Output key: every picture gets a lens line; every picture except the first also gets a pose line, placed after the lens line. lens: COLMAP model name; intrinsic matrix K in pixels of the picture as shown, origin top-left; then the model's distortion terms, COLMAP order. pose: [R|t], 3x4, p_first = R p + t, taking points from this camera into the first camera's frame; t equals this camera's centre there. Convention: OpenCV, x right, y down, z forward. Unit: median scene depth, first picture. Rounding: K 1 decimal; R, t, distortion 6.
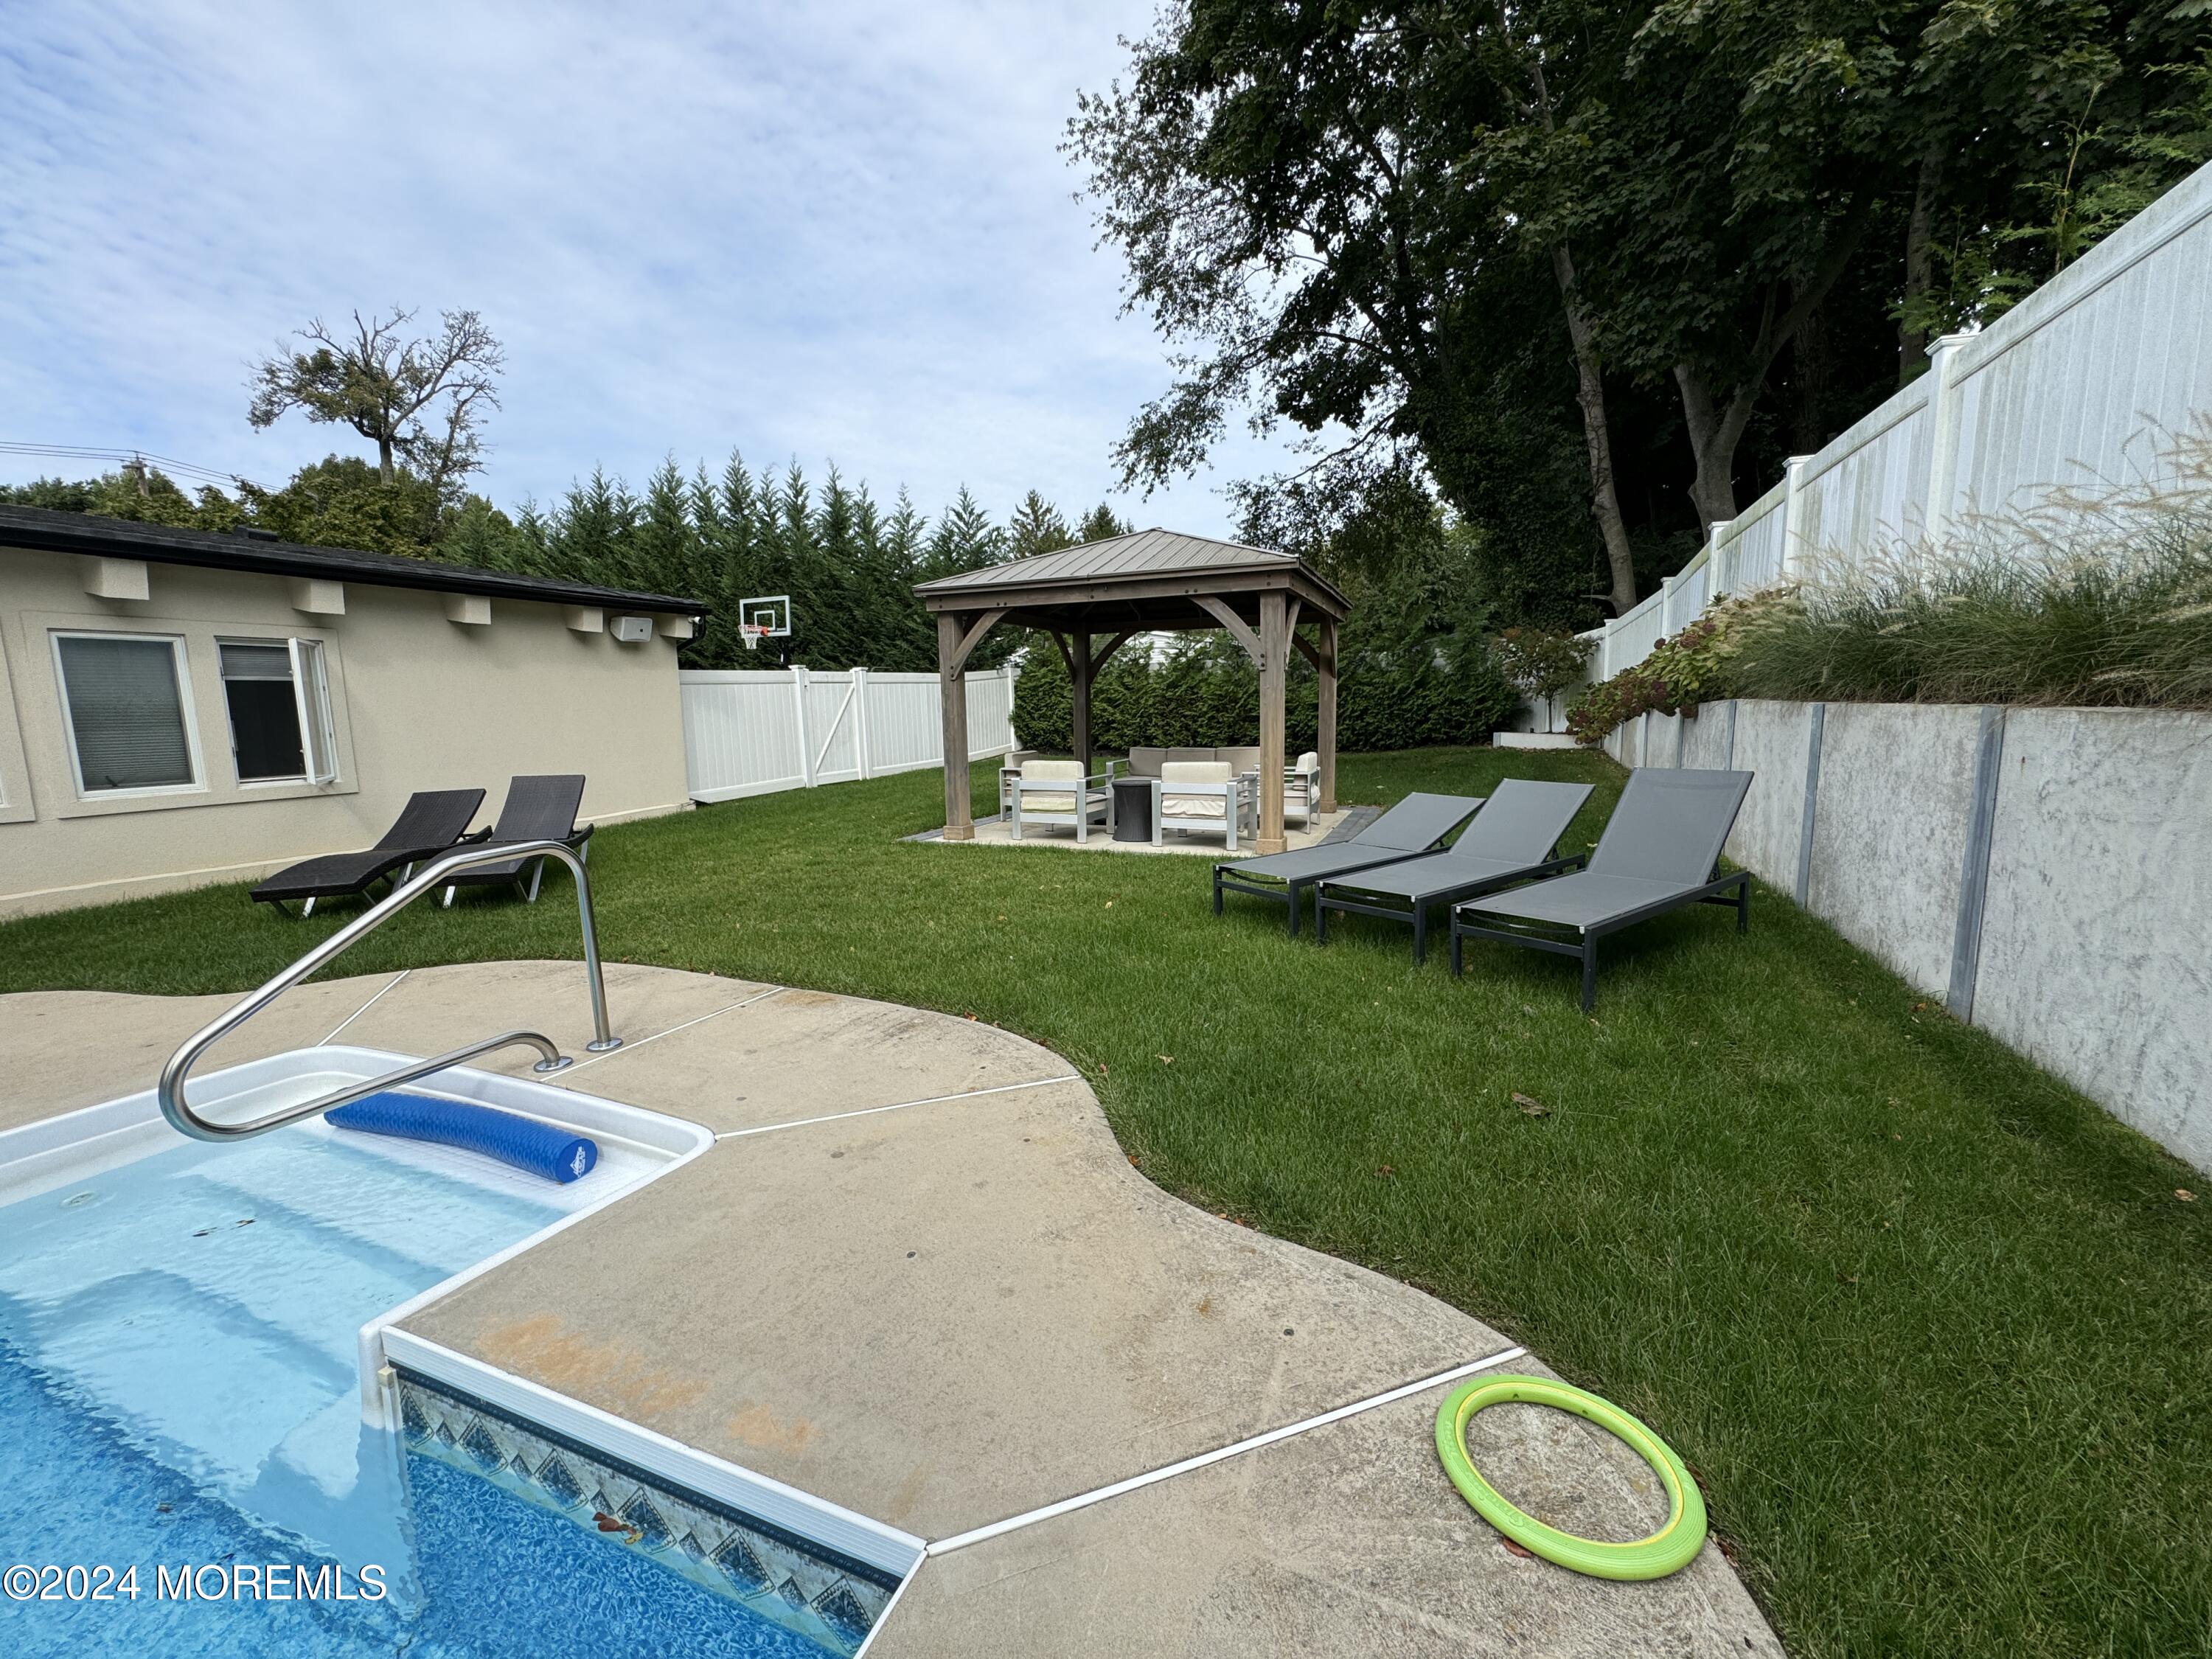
lens RADIAL K [[882.7, 0, 1100.8], [0, 882.7, 821.2], [0, 0, 1]] dist [-0.001766, 0.000474]
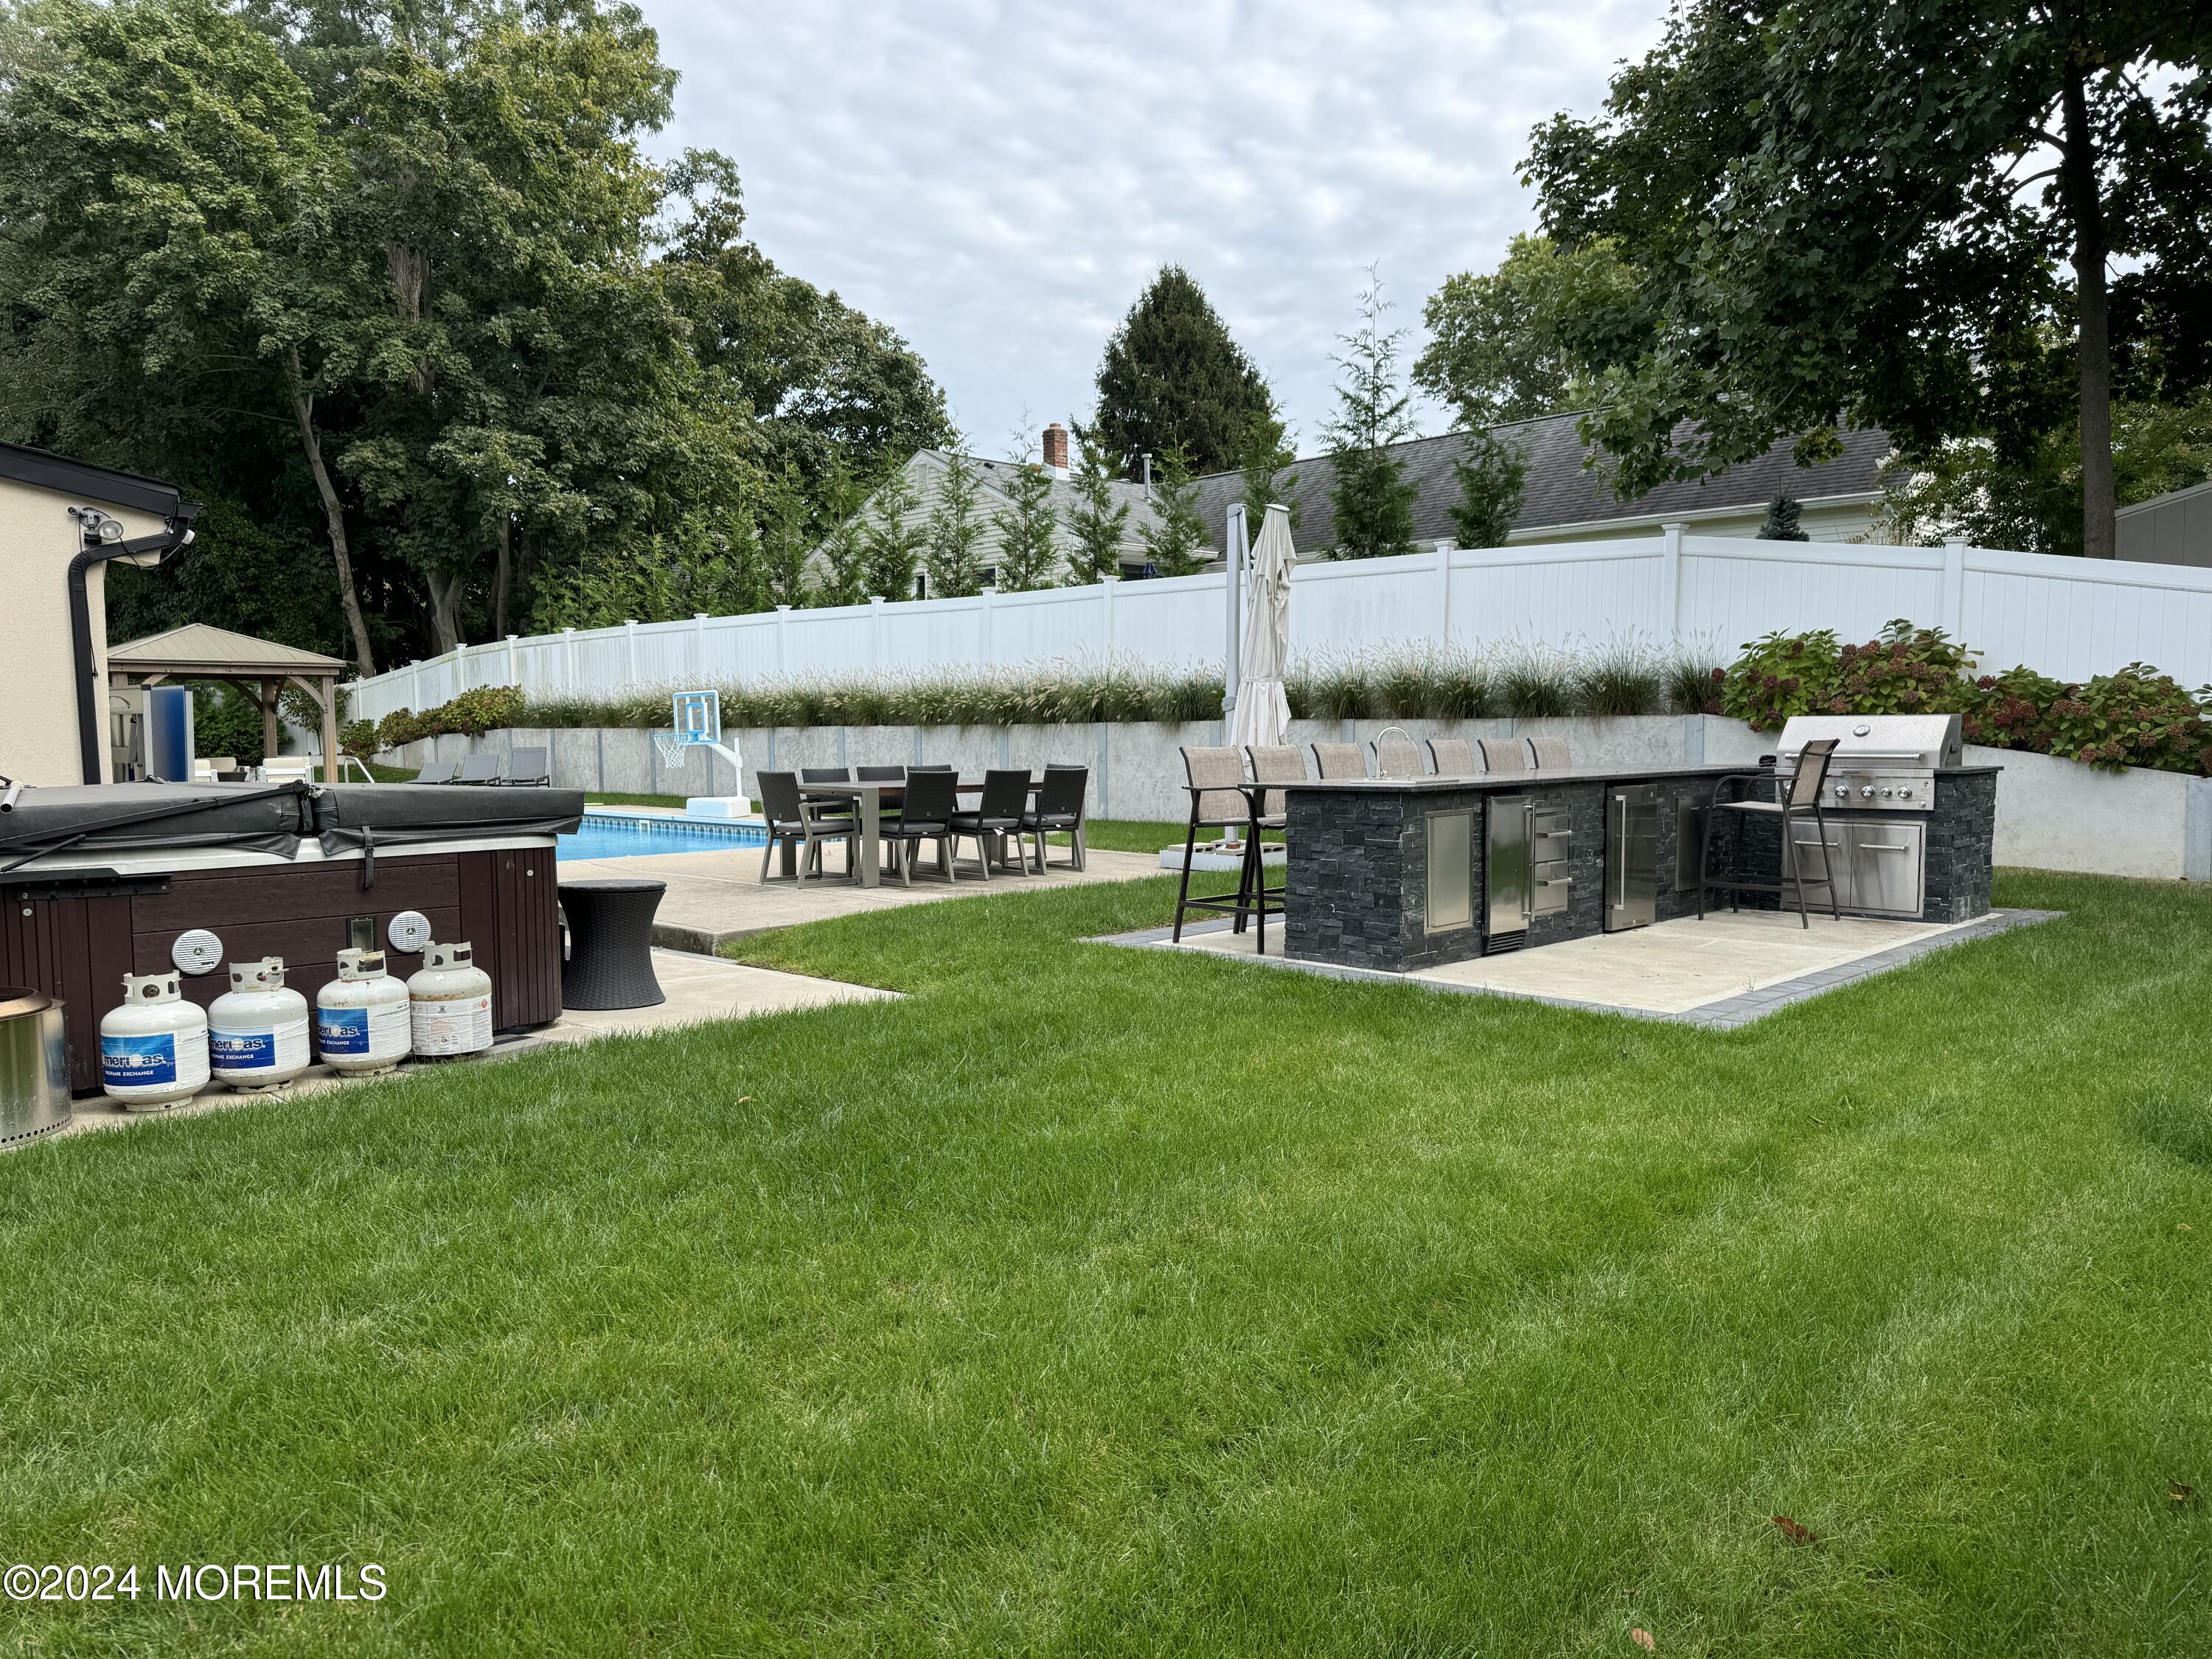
lens RADIAL K [[1551.6, 0, 1114.1], [0, 1551.6, 820.6], [0, 0, 1]] dist [0.062767, -0.073240]
pose [[0.374302, -0.042369, 0.926338, -1.937259], [0.126010, 0.992013, -0.005544, 0.255563], [-0.918705, 0.118803, 0.376652, -1.568441]]
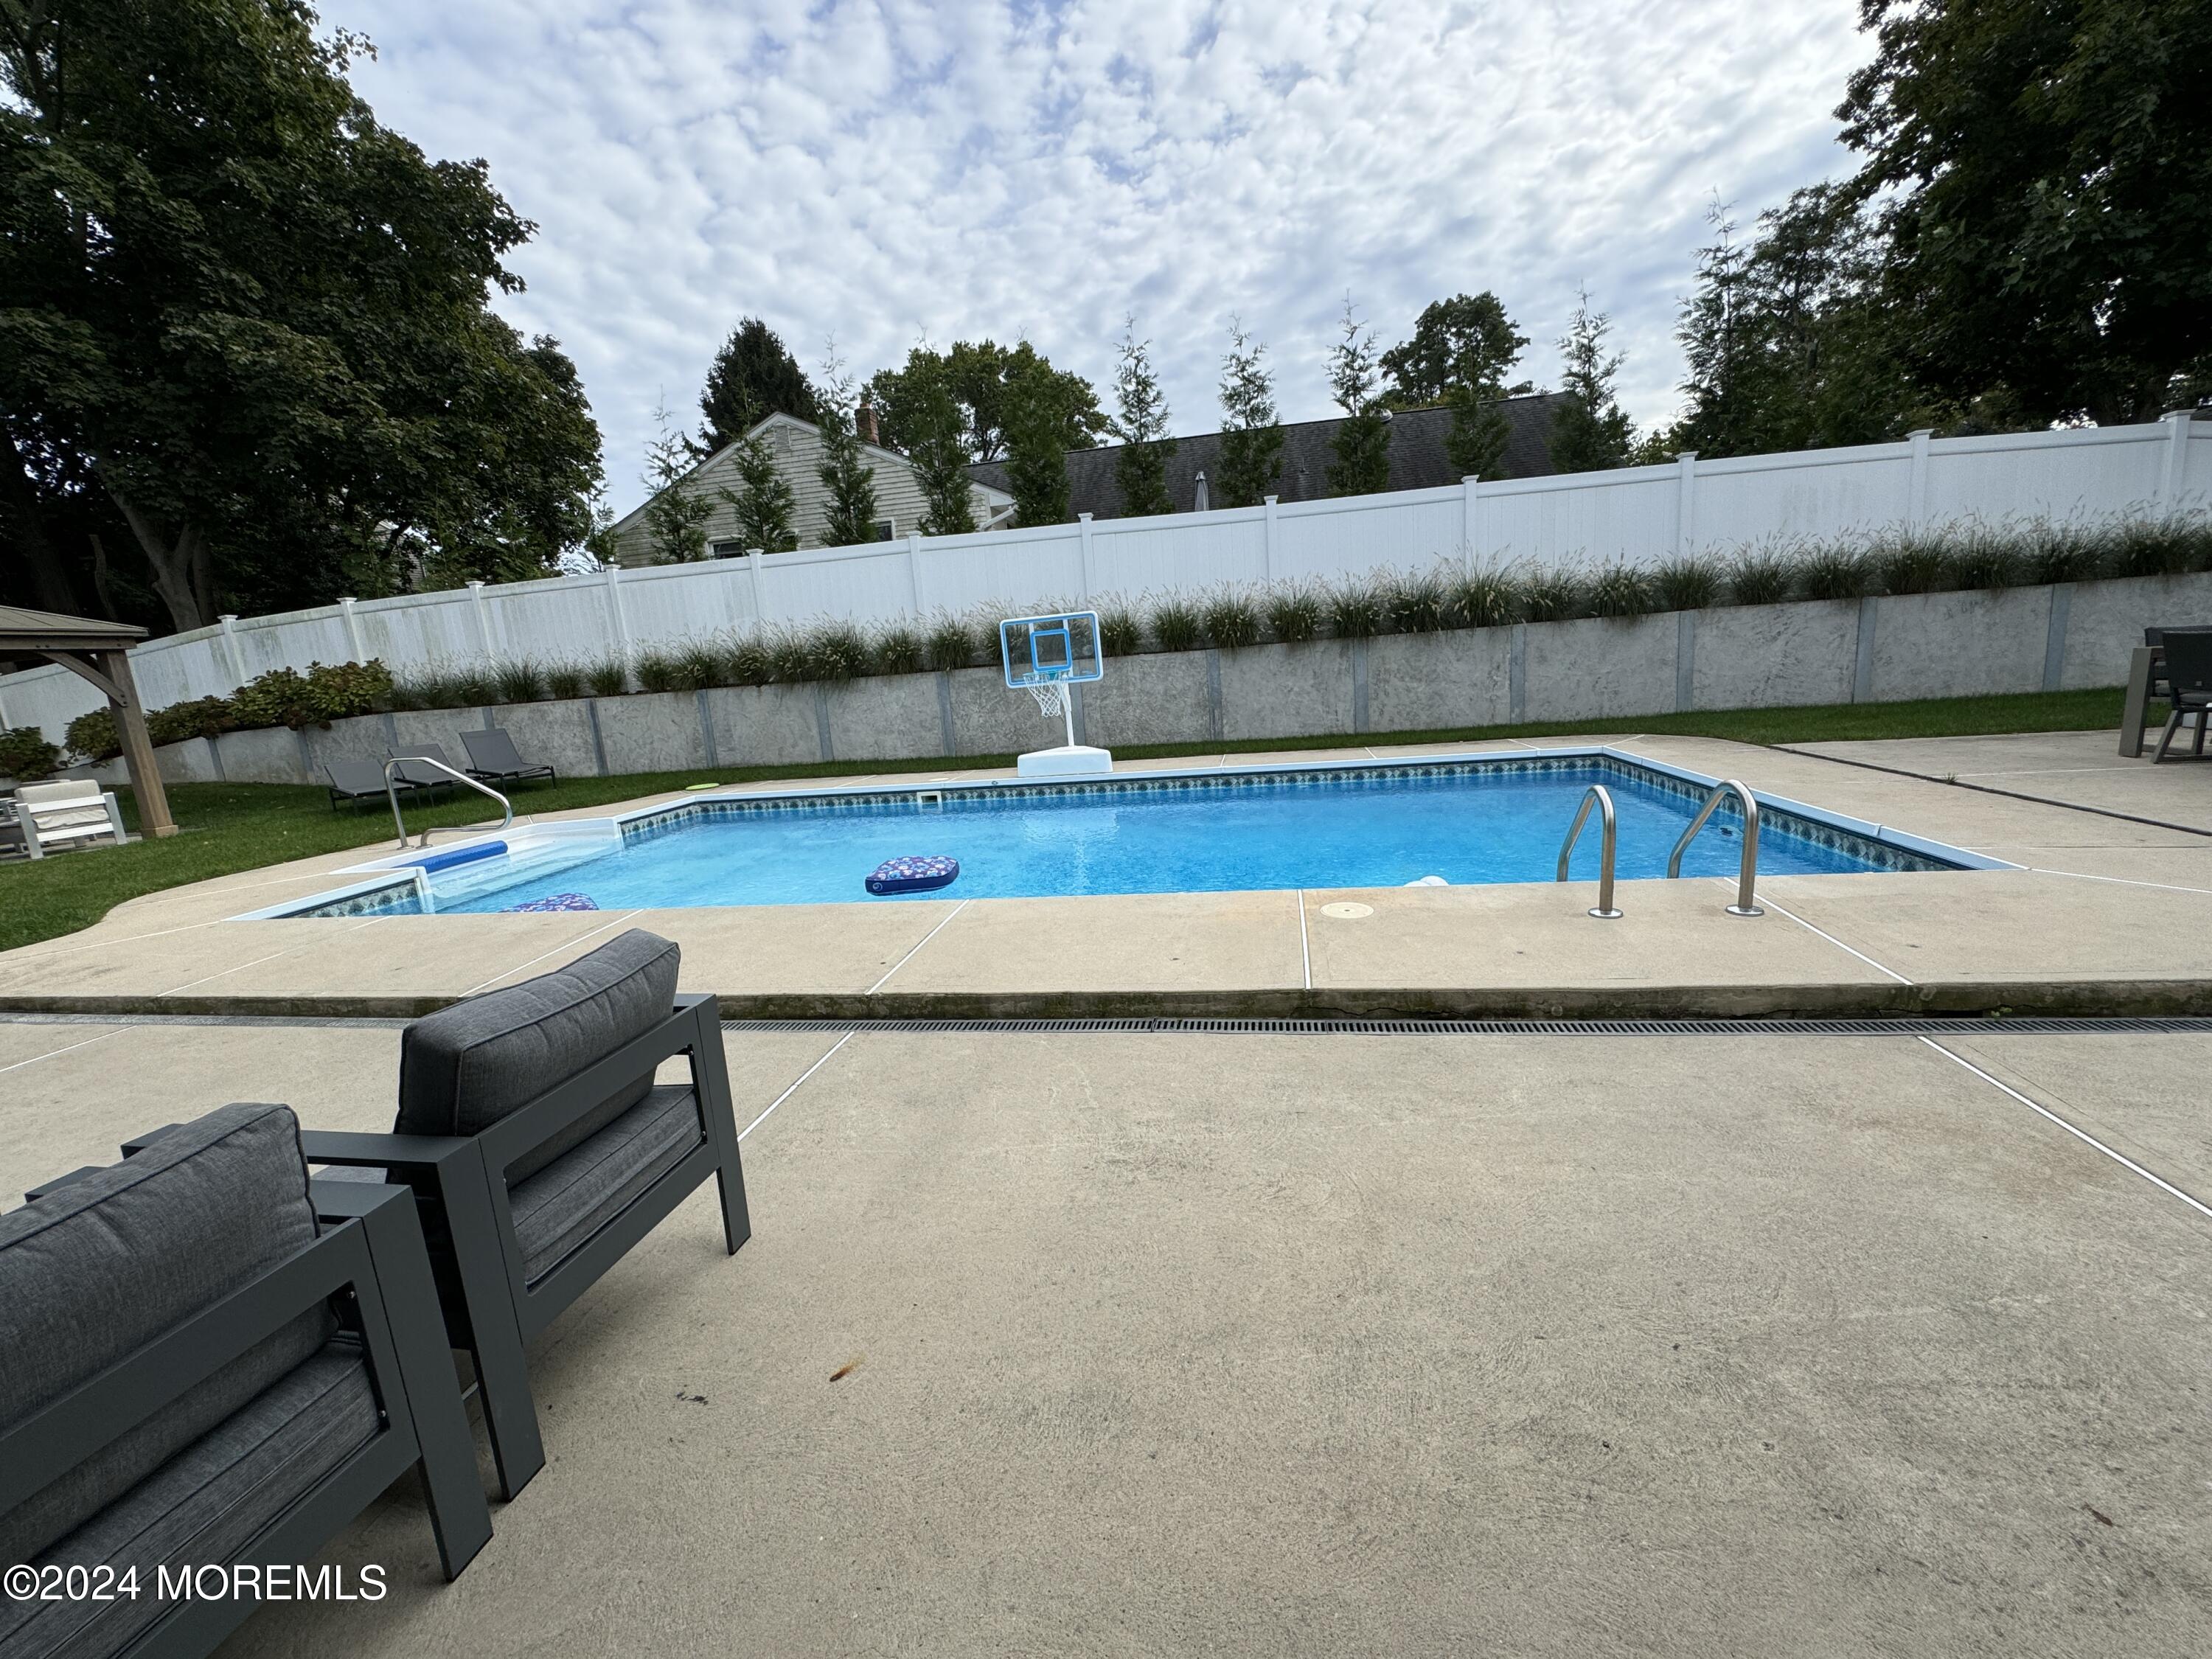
lens RADIAL K [[882.7, 0, 1102.7], [0, 882.7, 823.7], [0, 0, 1]] dist [-0.001766, 0.000474]
pose [[-0.218190, -0.144514, 0.965147, -1.135952], [0.209589, 0.958959, 0.190969, 0.046323], [-0.953135, 0.243952, -0.178947, -0.123108]]
